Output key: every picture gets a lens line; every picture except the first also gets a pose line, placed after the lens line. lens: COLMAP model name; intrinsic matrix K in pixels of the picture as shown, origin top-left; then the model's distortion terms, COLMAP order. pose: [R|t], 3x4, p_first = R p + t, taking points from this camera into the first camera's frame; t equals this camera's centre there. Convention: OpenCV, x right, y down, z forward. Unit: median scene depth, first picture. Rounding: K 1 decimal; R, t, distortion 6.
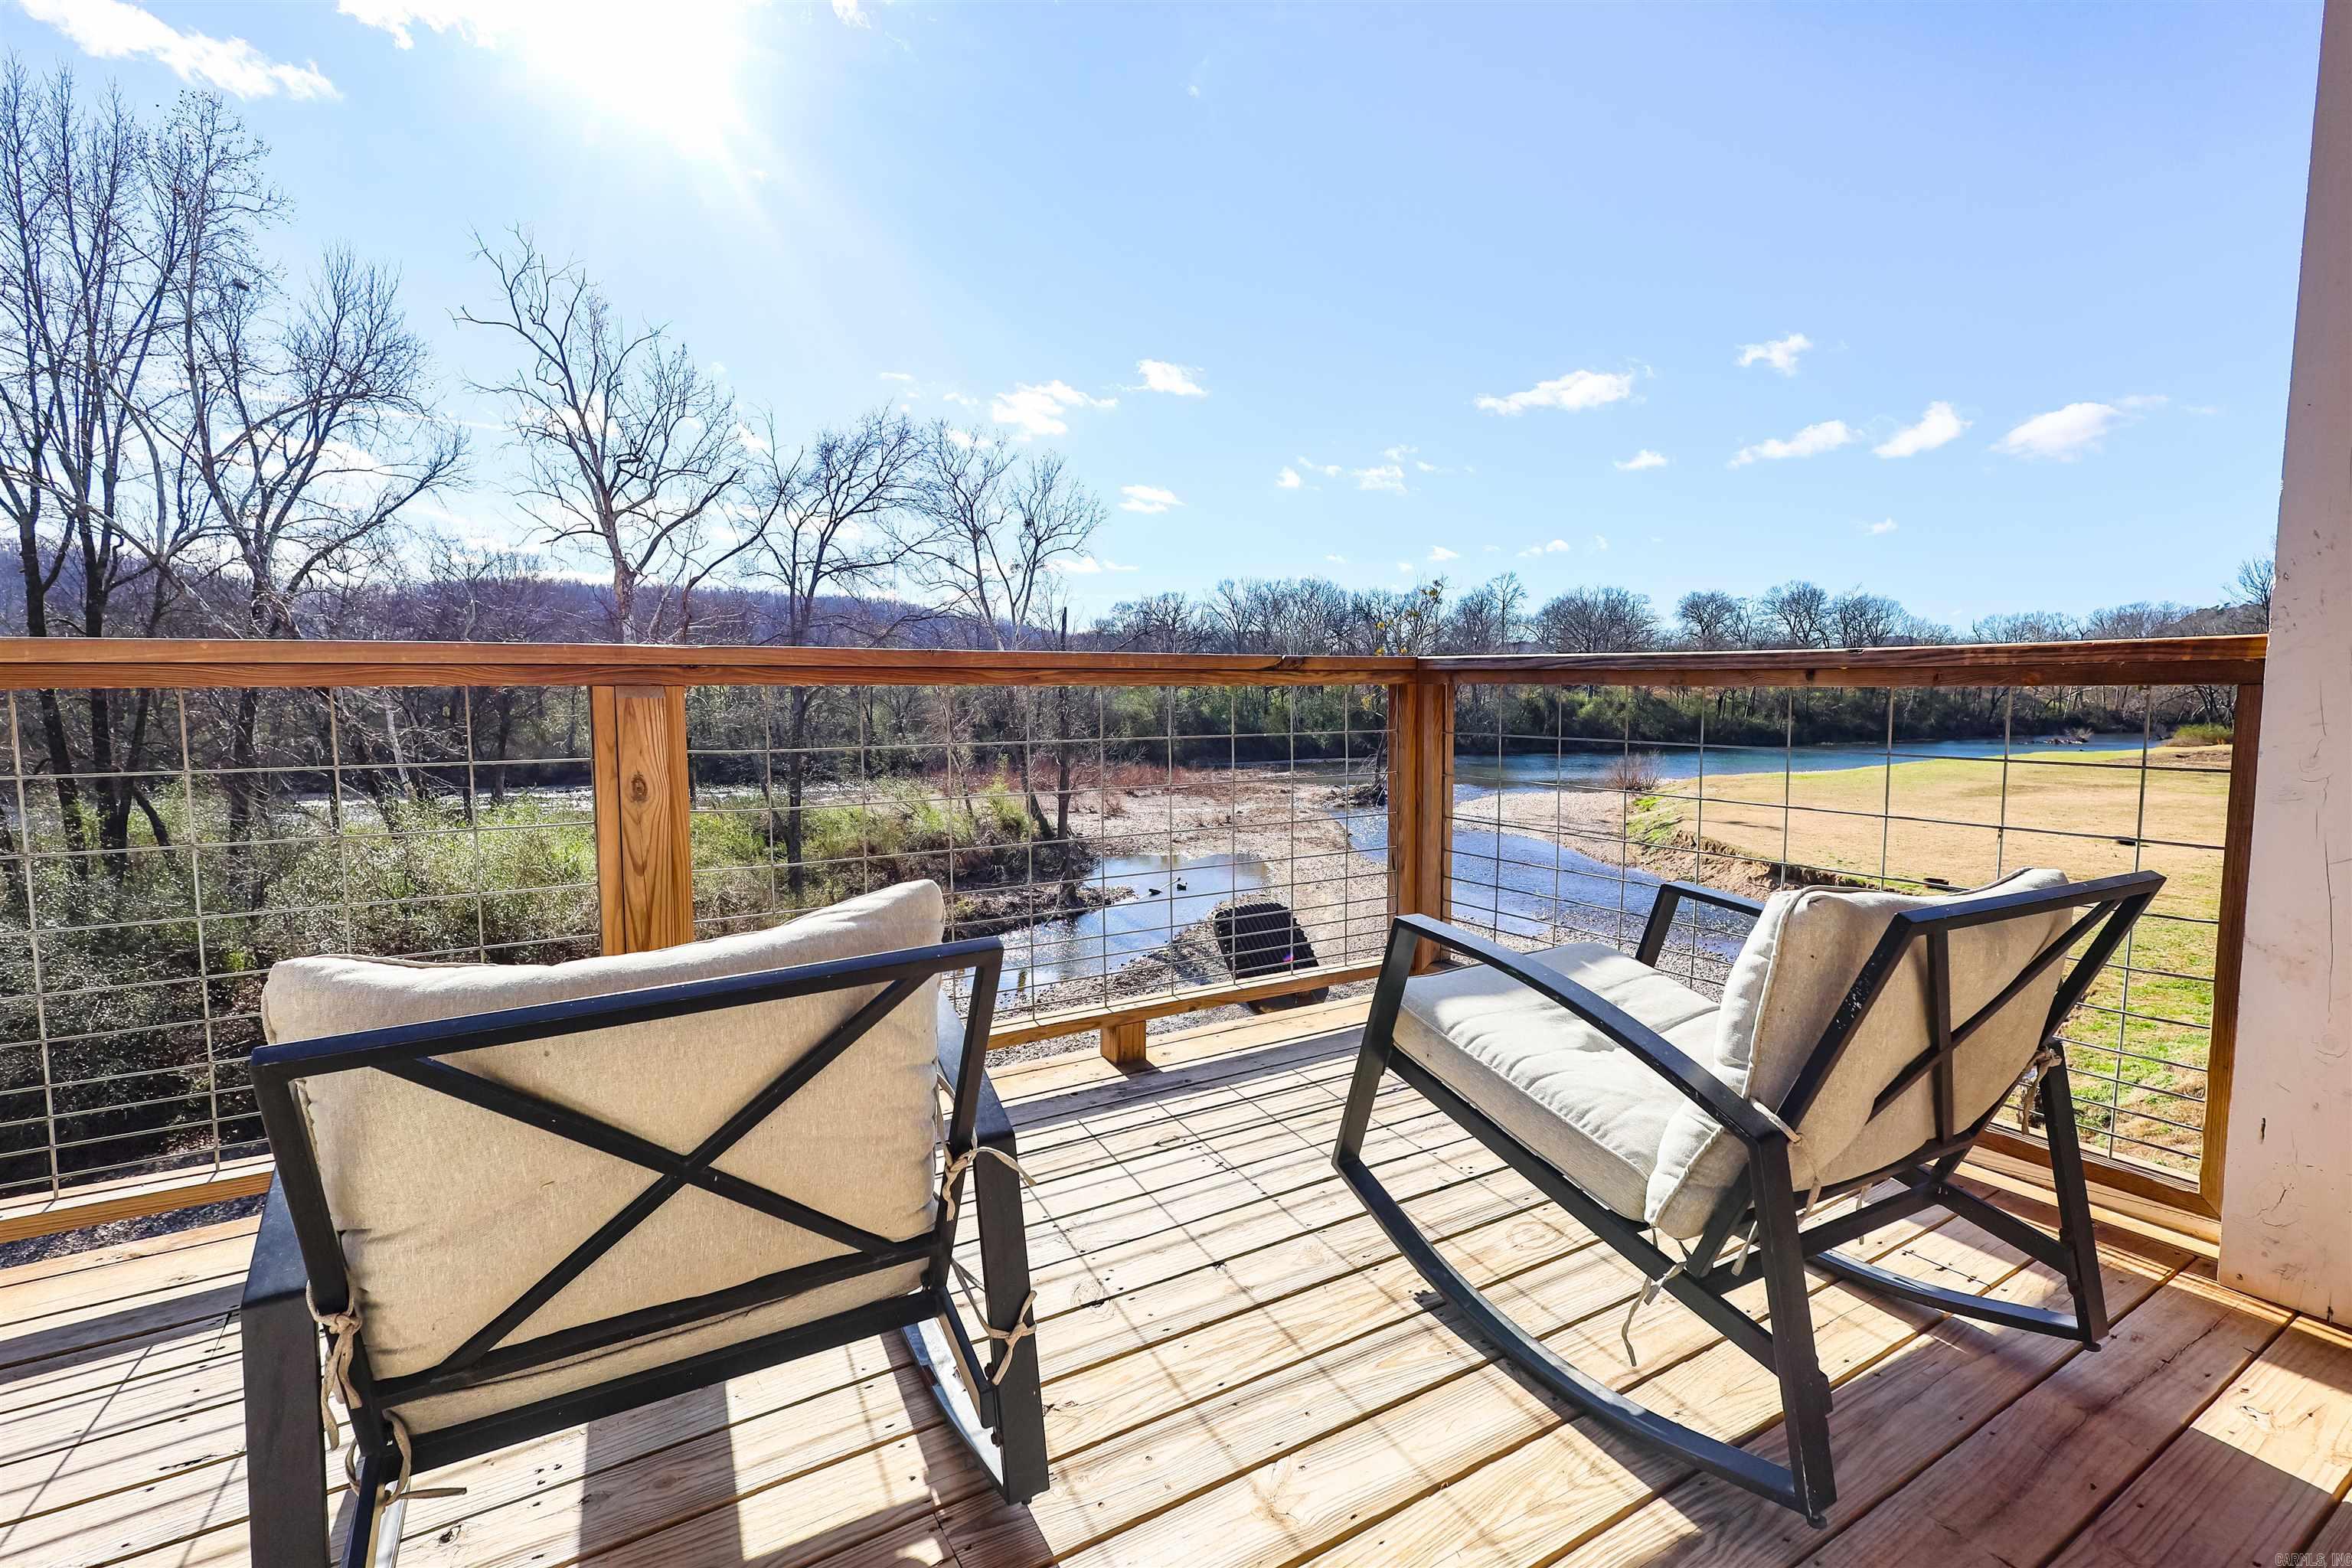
lens RADIAL K [[1080.9, 0, 1176.0], [0, 1080.9, 784.0], [0, 0, 1]] dist [-0.000177, 0.000581]
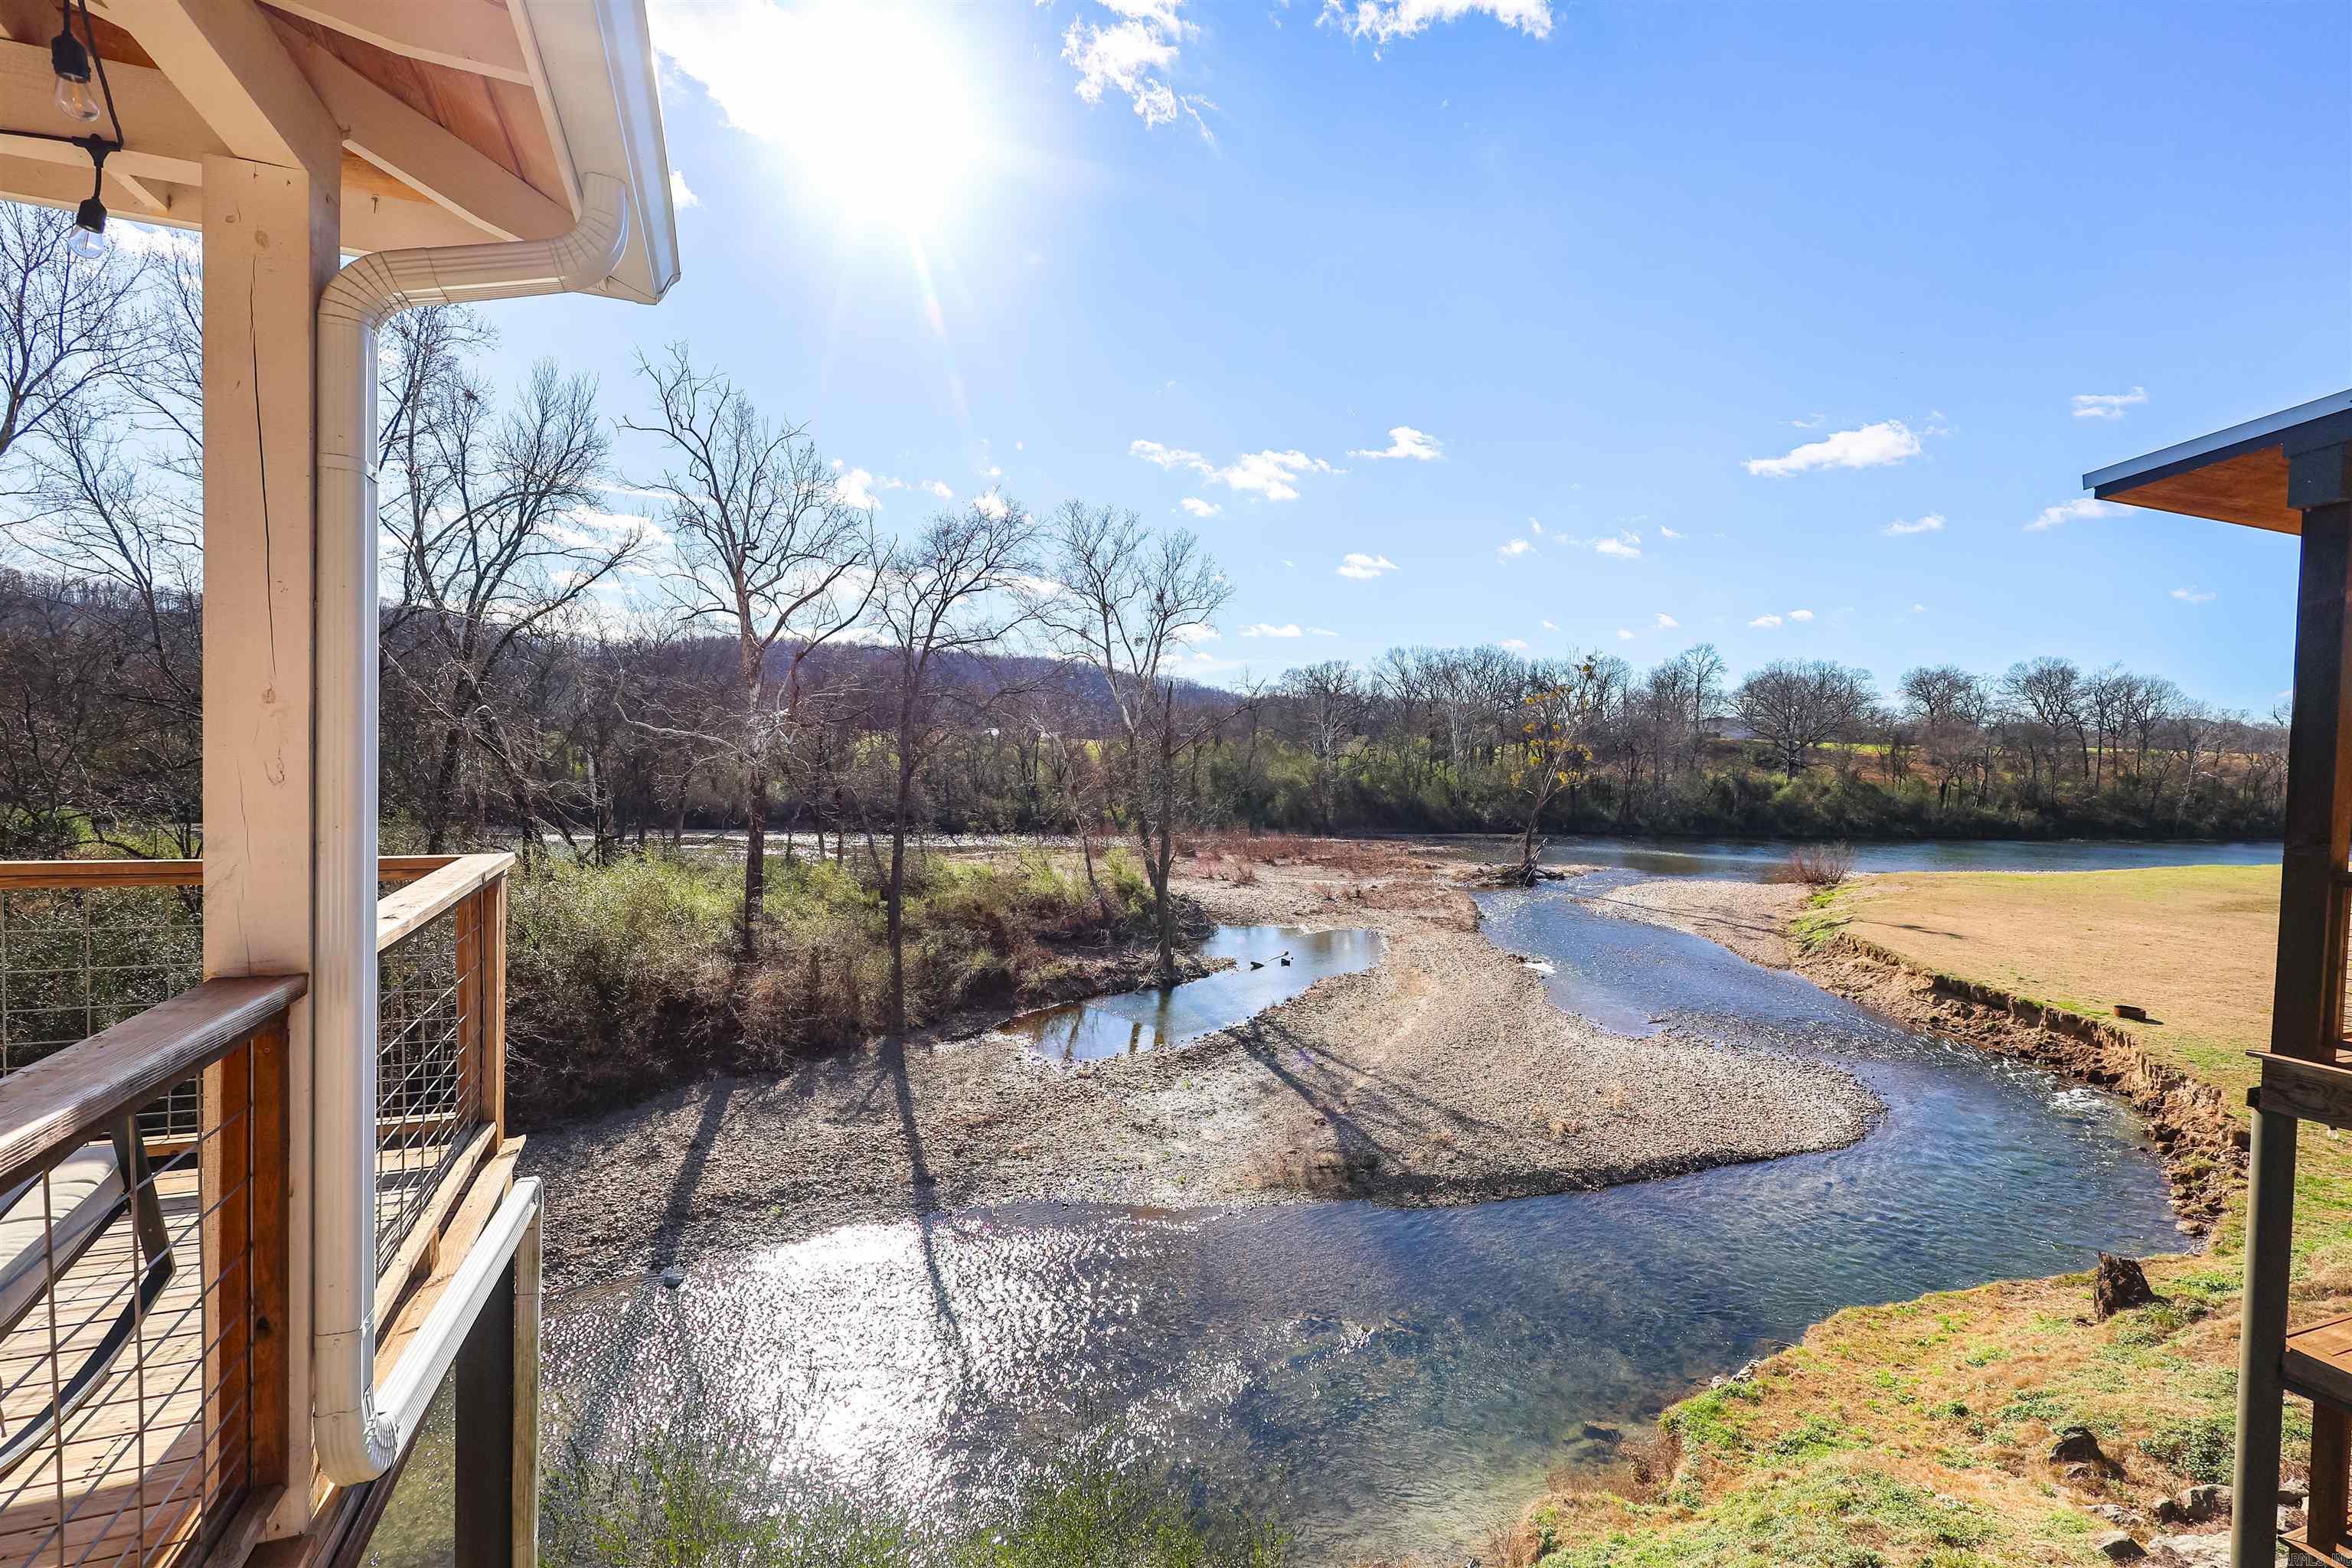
lens RADIAL K [[1080.9, 0, 1176.0], [0, 1080.9, 784.0], [0, 0, 1]] dist [-0.000177, 0.000581]
pose [[0.985418, 0.034460, -0.166625, 0.037619], [-0.044040, 0.997562, -0.054143, -0.005341], [0.164352, 0.060692, 0.984533, -0.001714]]
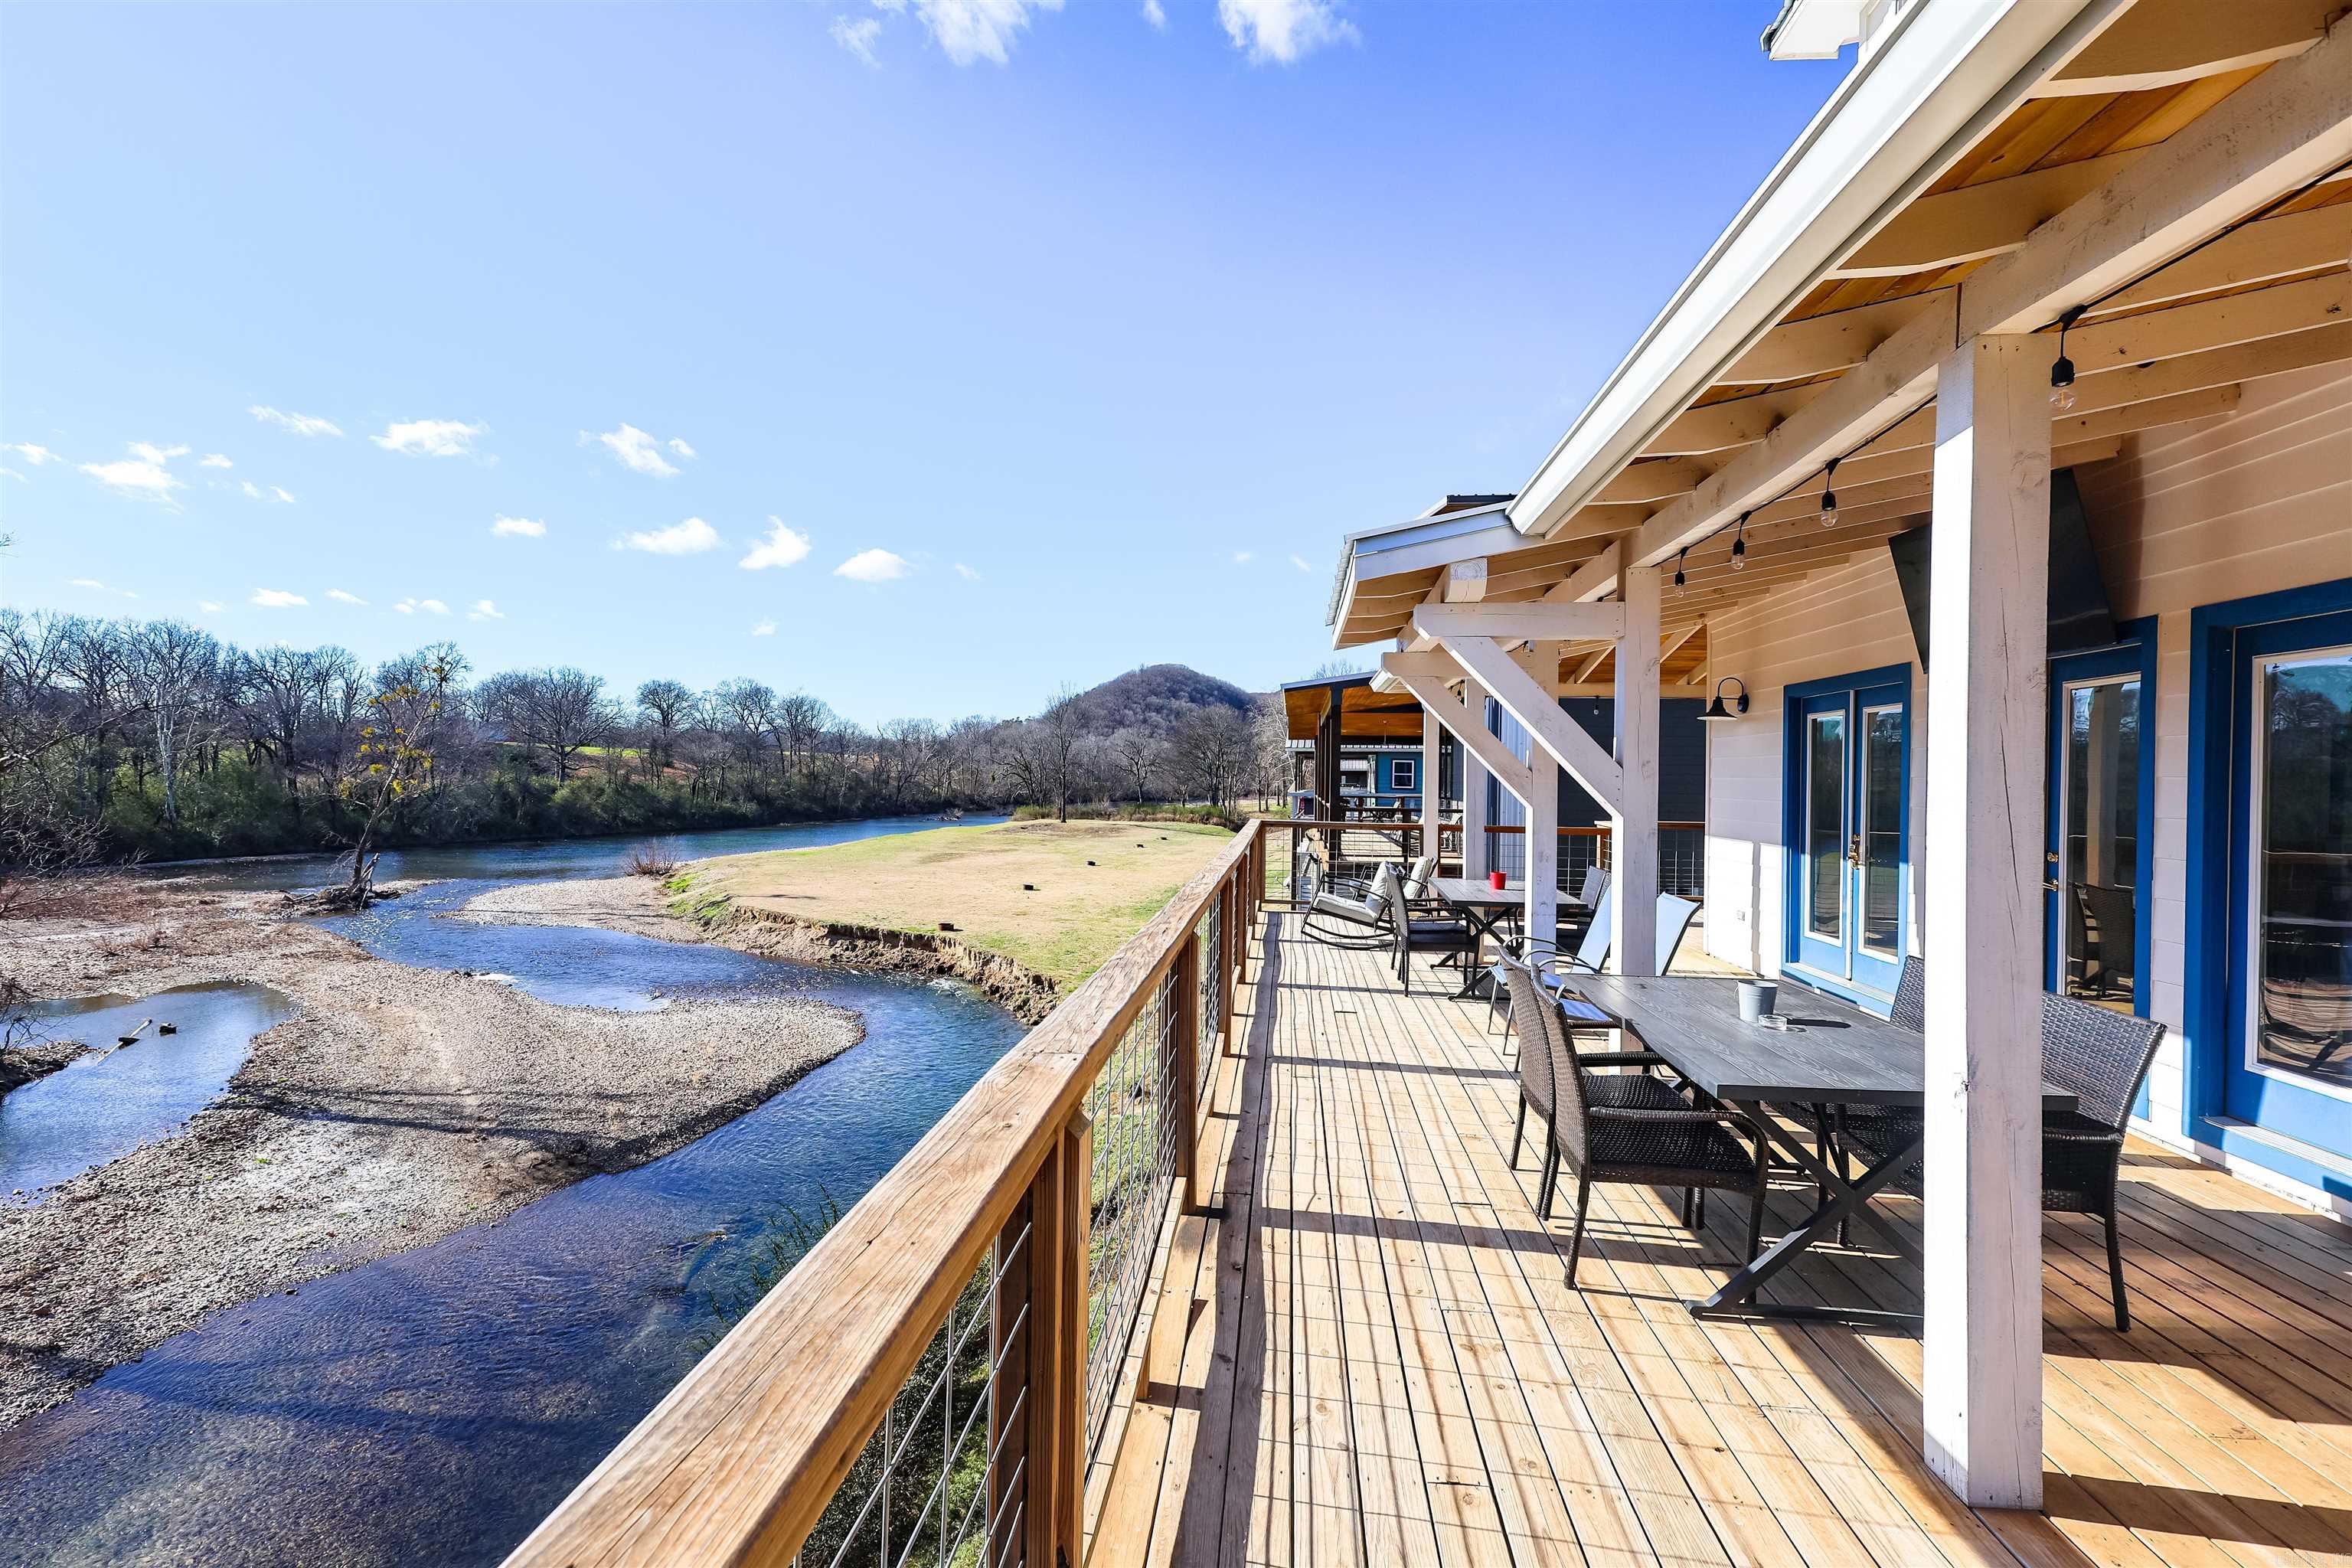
lens RADIAL K [[1080.9, 0, 1176.0], [0, 1080.9, 784.0], [0, 0, 1]] dist [-0.000177, 0.000581]
pose [[0.608691, 0.007457, 0.793372, -0.099635], [0.052764, 0.997362, -0.049856, -0.002488], [-0.791651, 0.072208, 0.606692, -0.037579]]
